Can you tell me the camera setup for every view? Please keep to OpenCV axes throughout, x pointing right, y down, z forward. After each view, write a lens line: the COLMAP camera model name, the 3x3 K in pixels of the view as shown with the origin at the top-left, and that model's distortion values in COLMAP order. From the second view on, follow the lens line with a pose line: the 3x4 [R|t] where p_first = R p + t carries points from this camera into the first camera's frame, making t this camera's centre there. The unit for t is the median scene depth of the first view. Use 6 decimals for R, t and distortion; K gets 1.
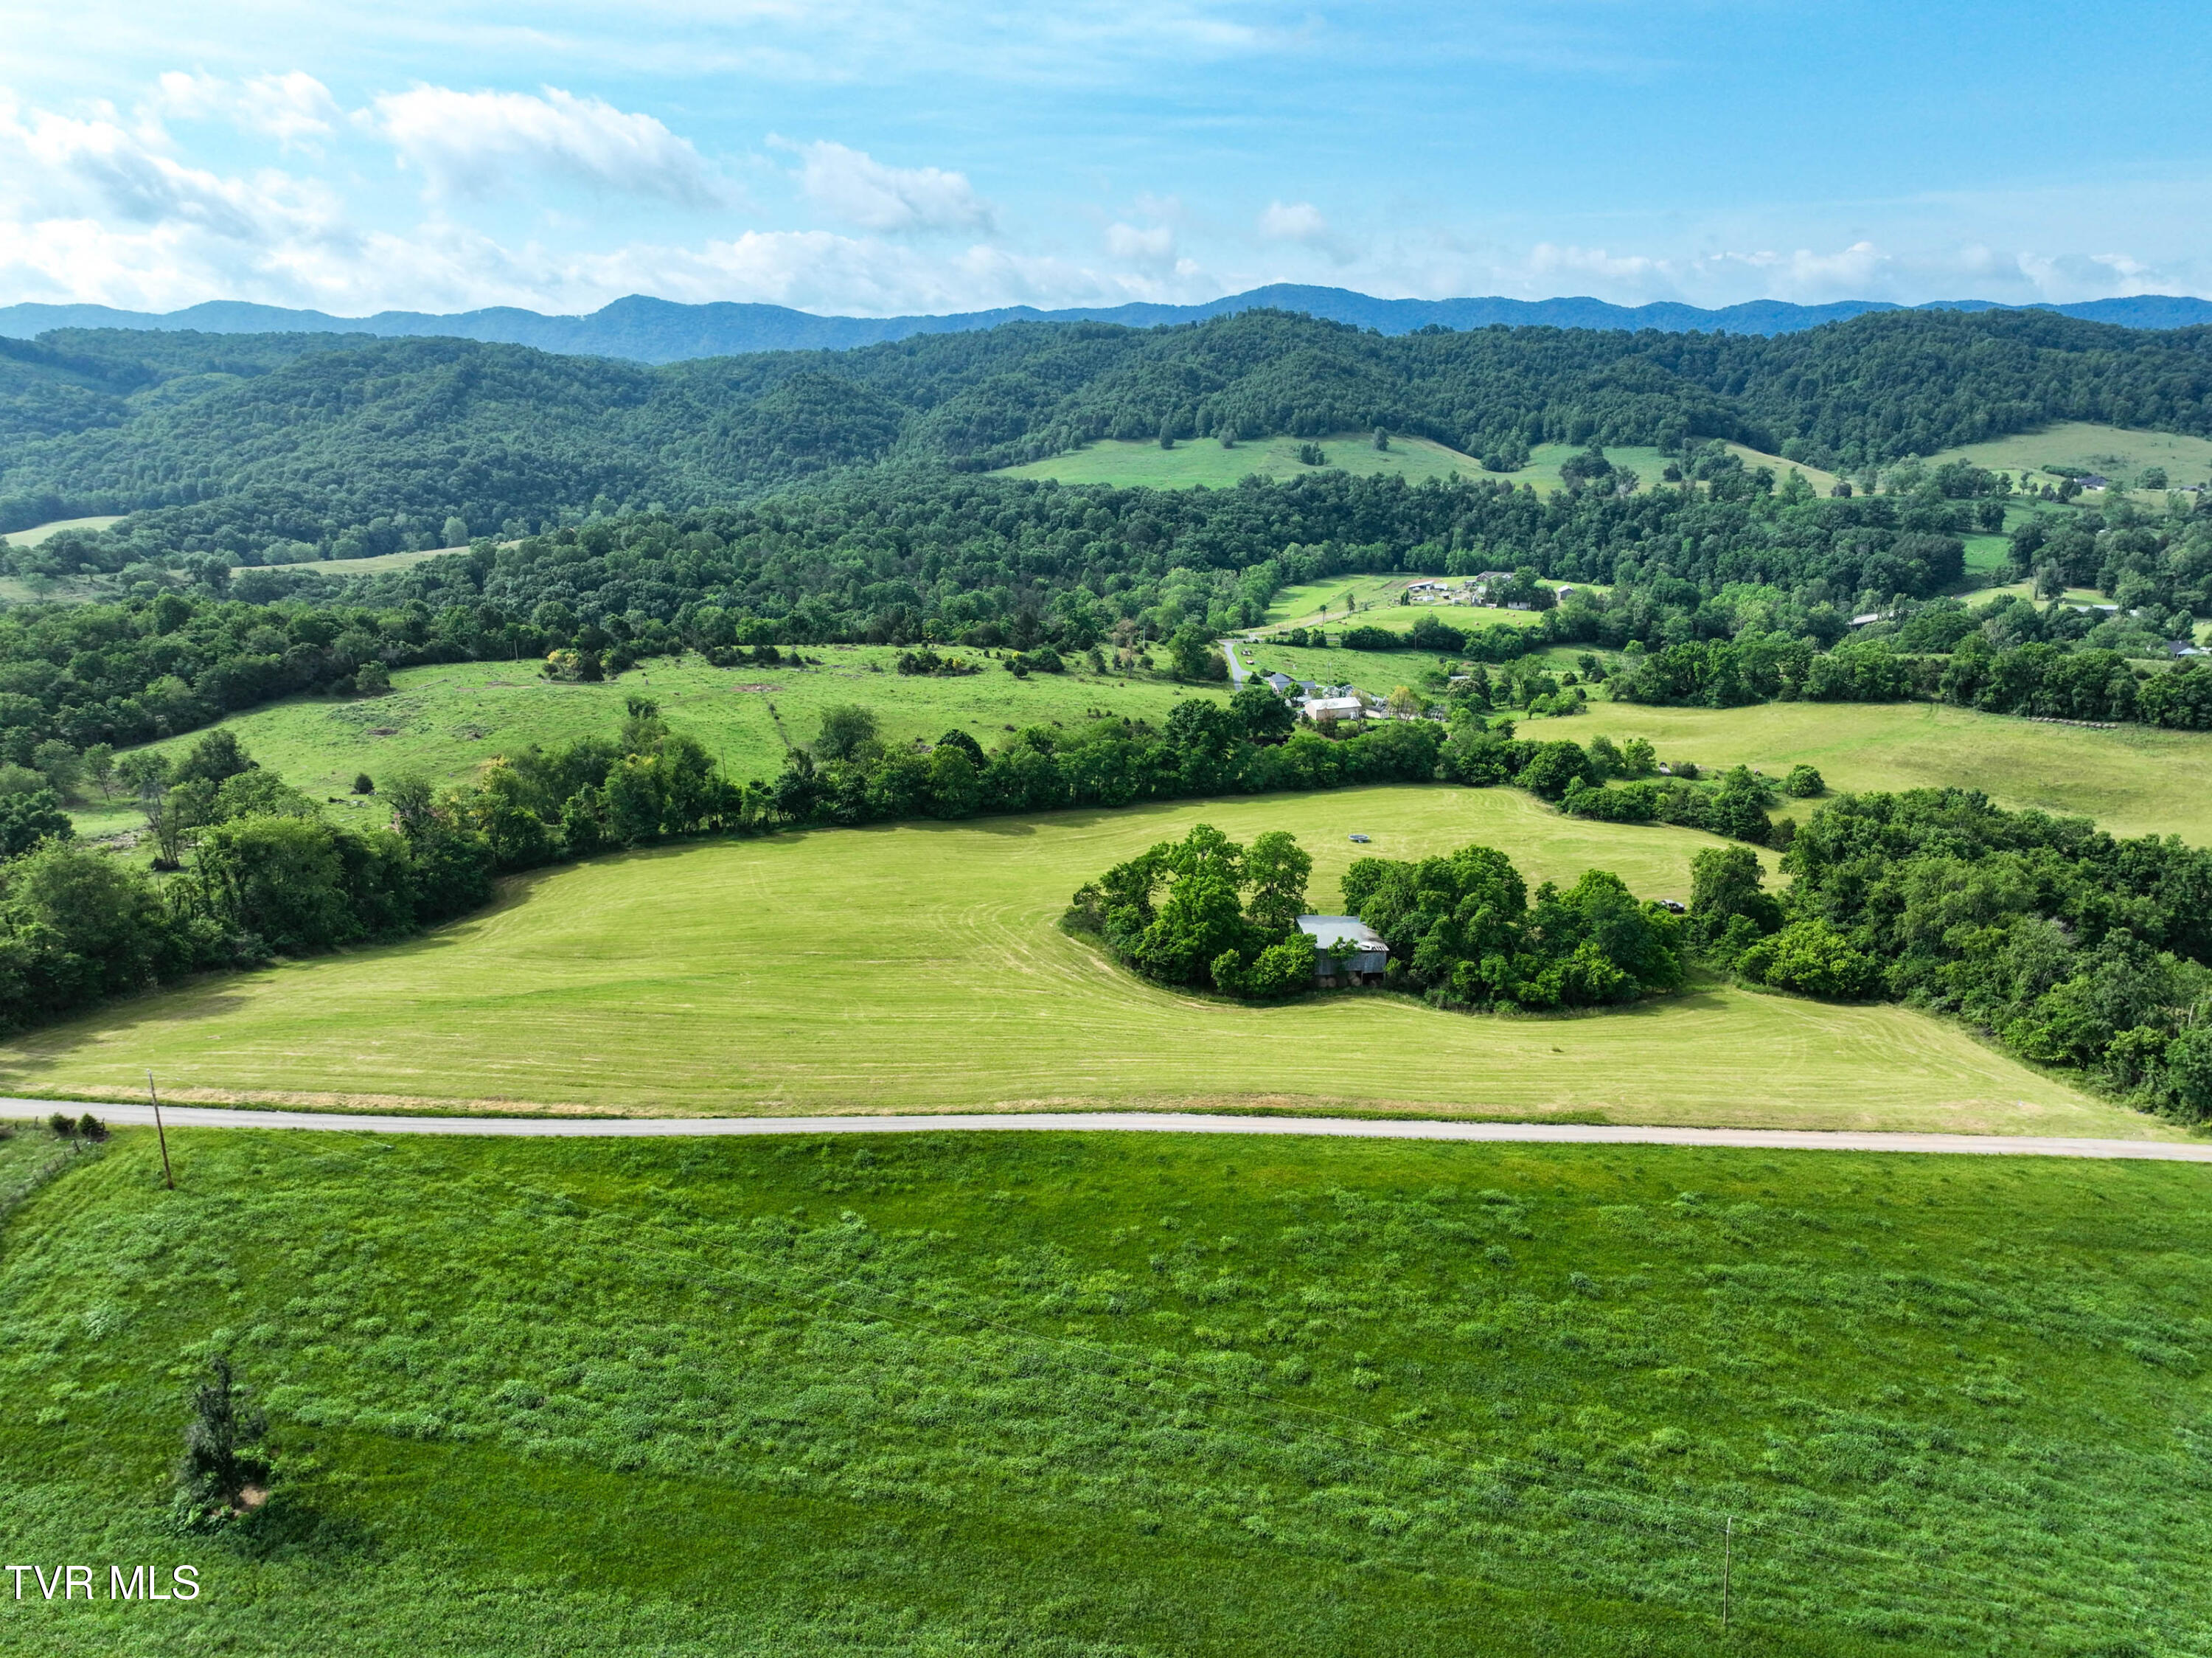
lens RADIAL K [[1553.8, 0, 1112.1], [0, 1553.8, 822.0], [0, 0, 1]] dist [-0.003329, 0.020597]
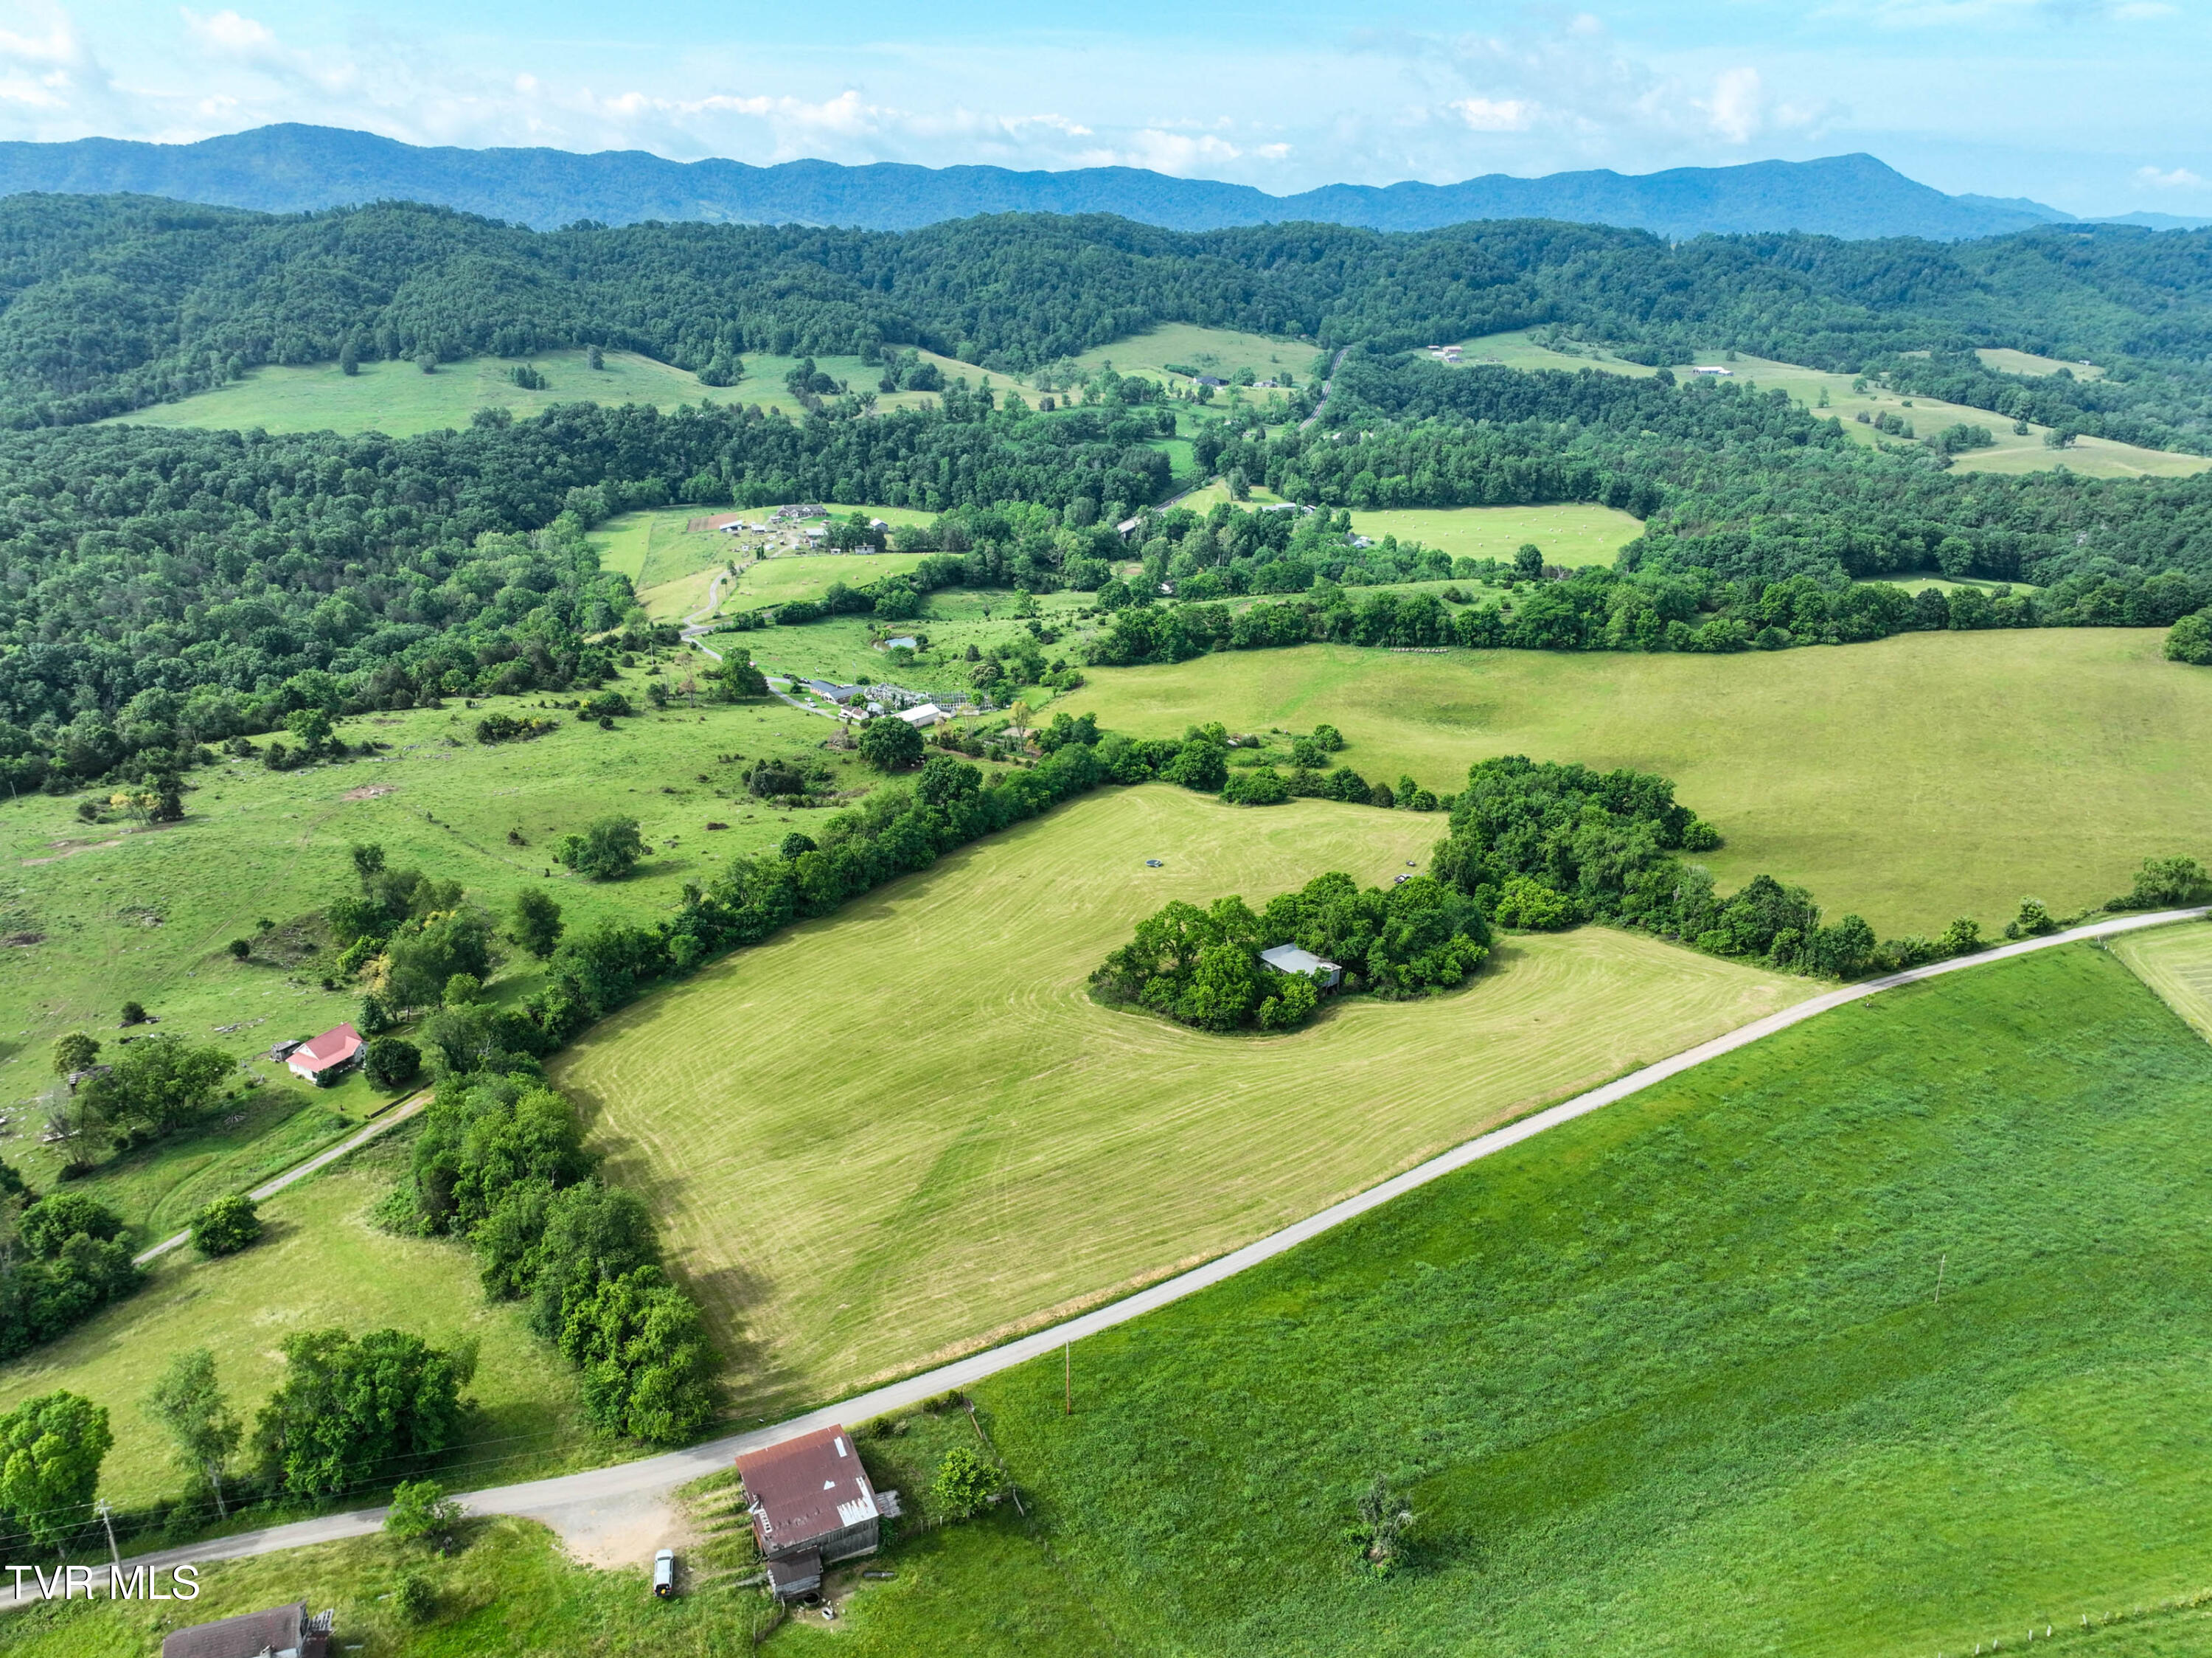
lens RADIAL K [[1553.8, 0, 1112.4], [0, 1553.8, 823.7], [0, 0, 1]] dist [-0.003329, 0.020597]
pose [[0.838034, -0.191488, 0.510913, -0.132674], [0.143160, 0.980754, 0.132763, -0.050408], [-0.526503, -0.038118, 0.849318, -0.017174]]
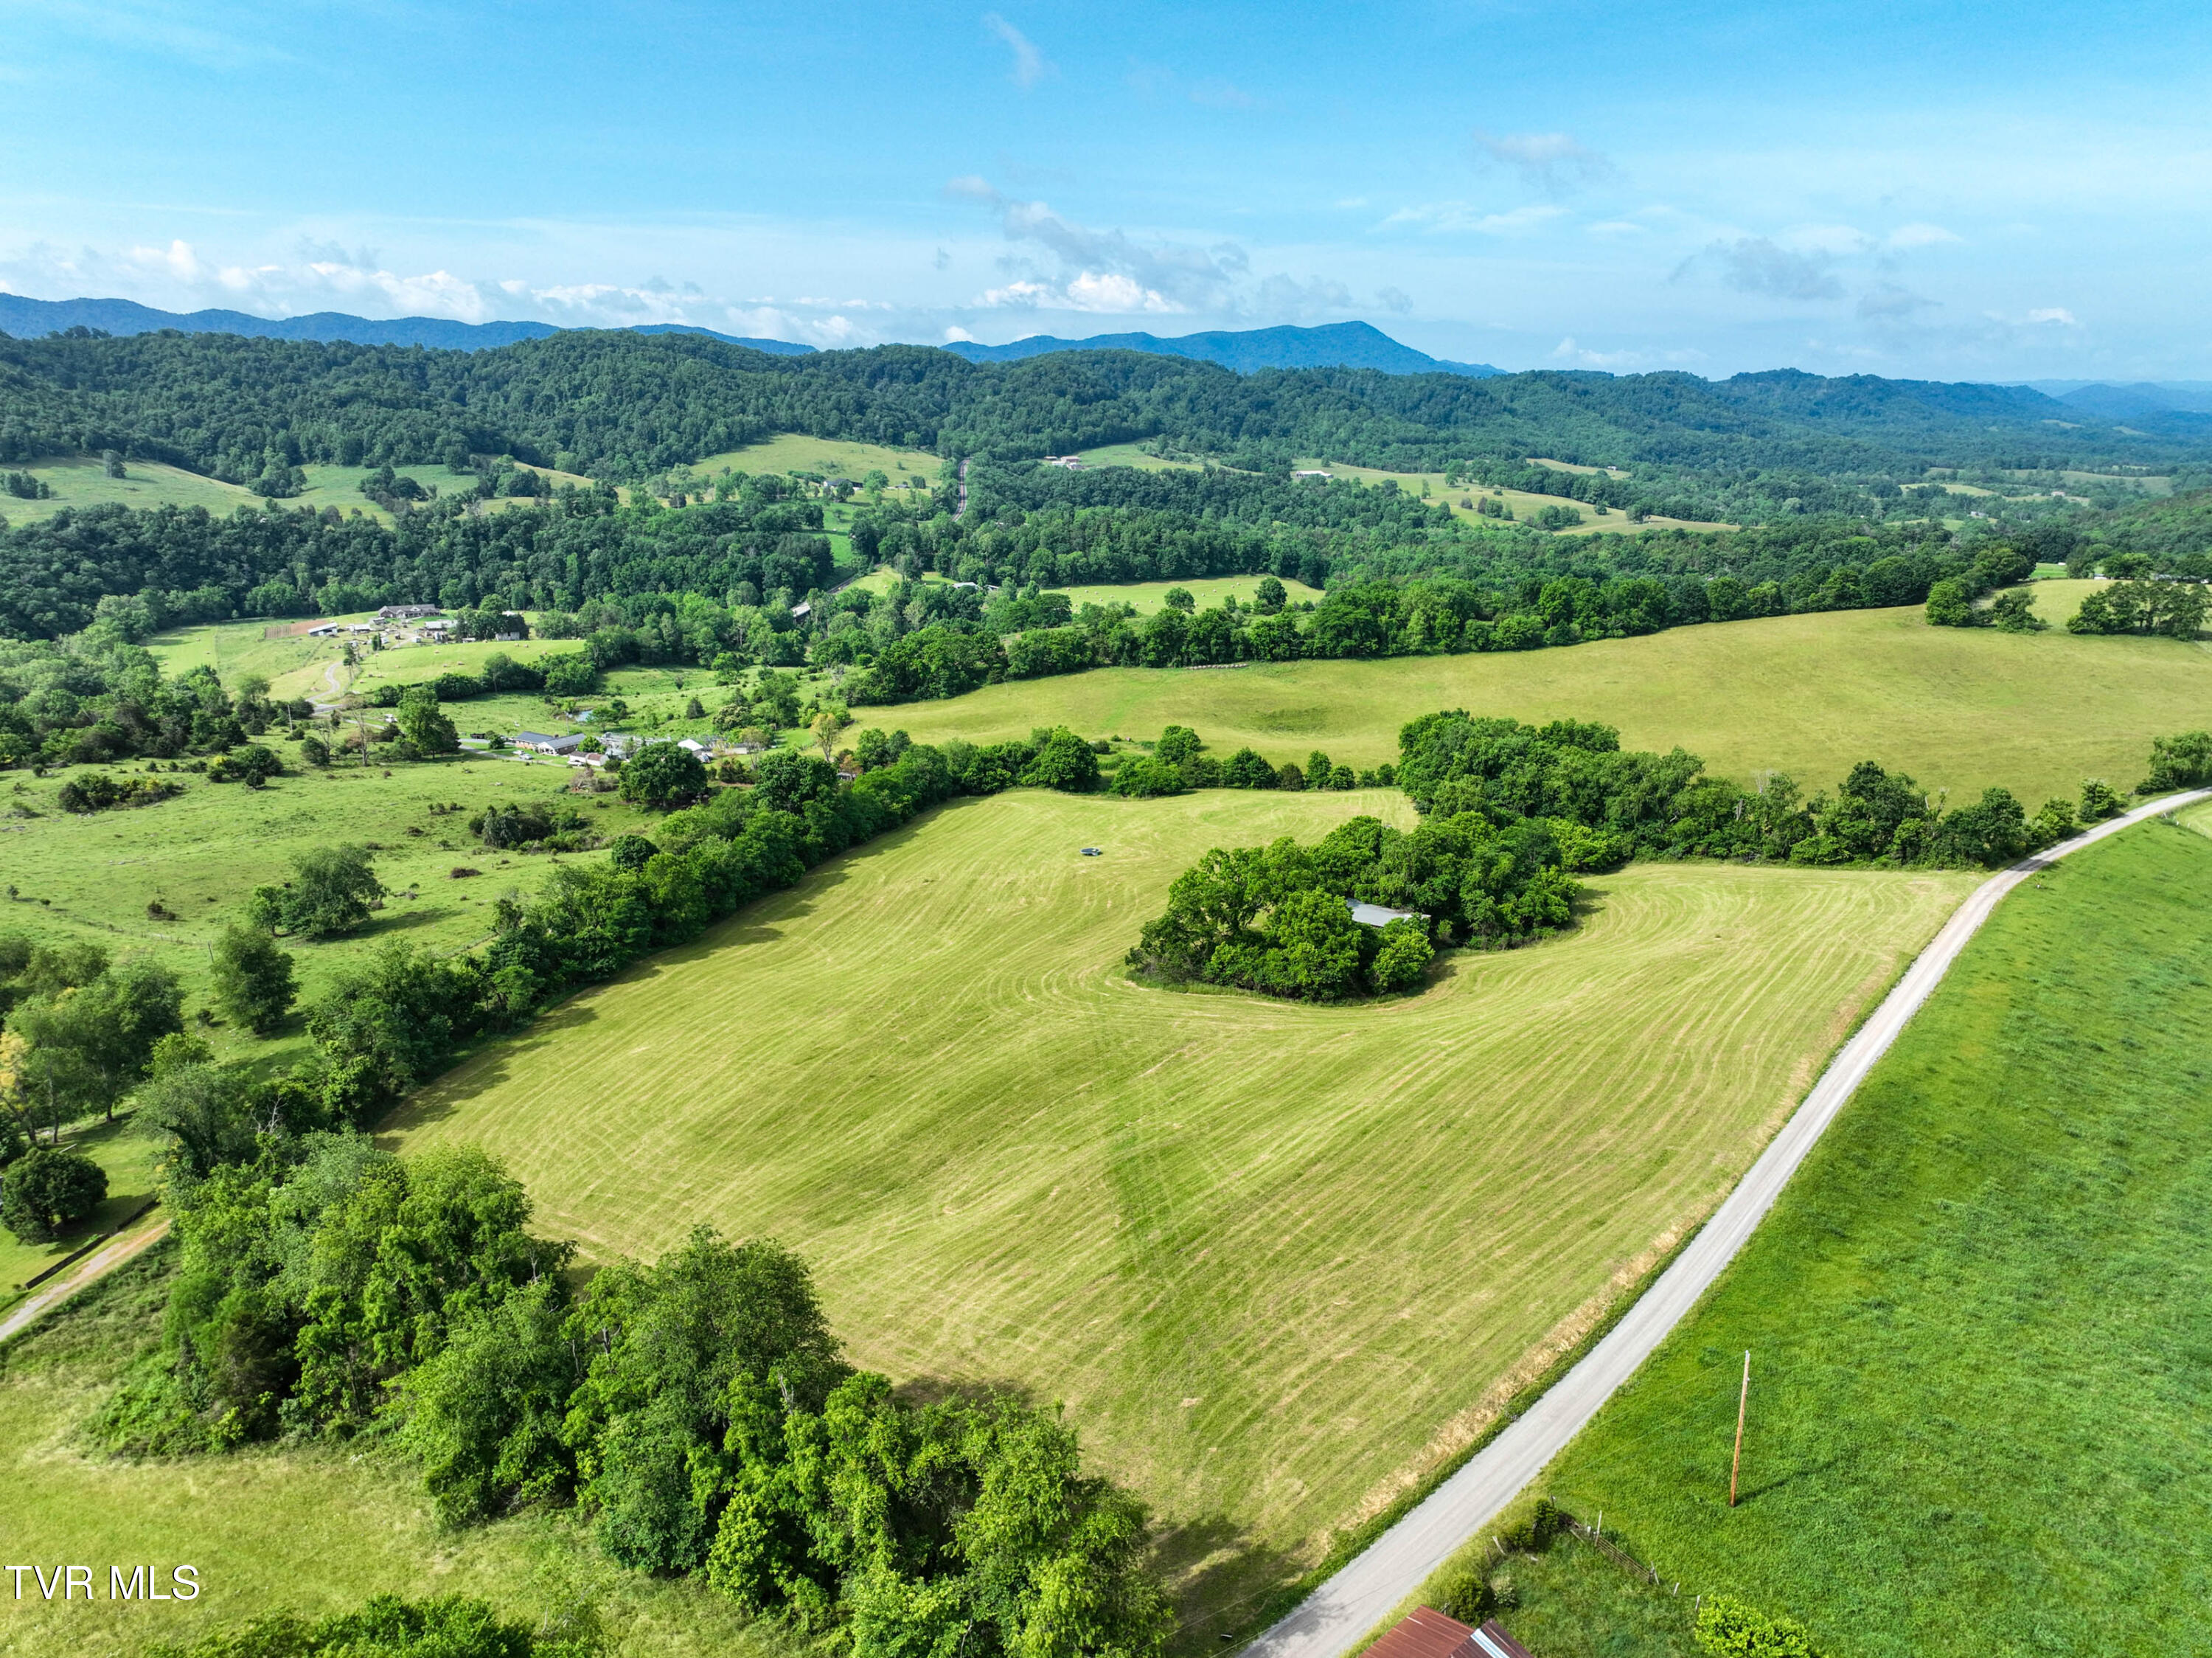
lens RADIAL K [[1553.8, 0, 1113.0], [0, 1553.8, 824.2], [0, 0, 1]] dist [-0.003329, 0.020597]
pose [[0.656938, -0.198710, 0.727288, -0.143618], [0.204369, 0.975461, 0.081915, -0.022152], [-0.725718, 0.094822, 0.681427, 0.077776]]
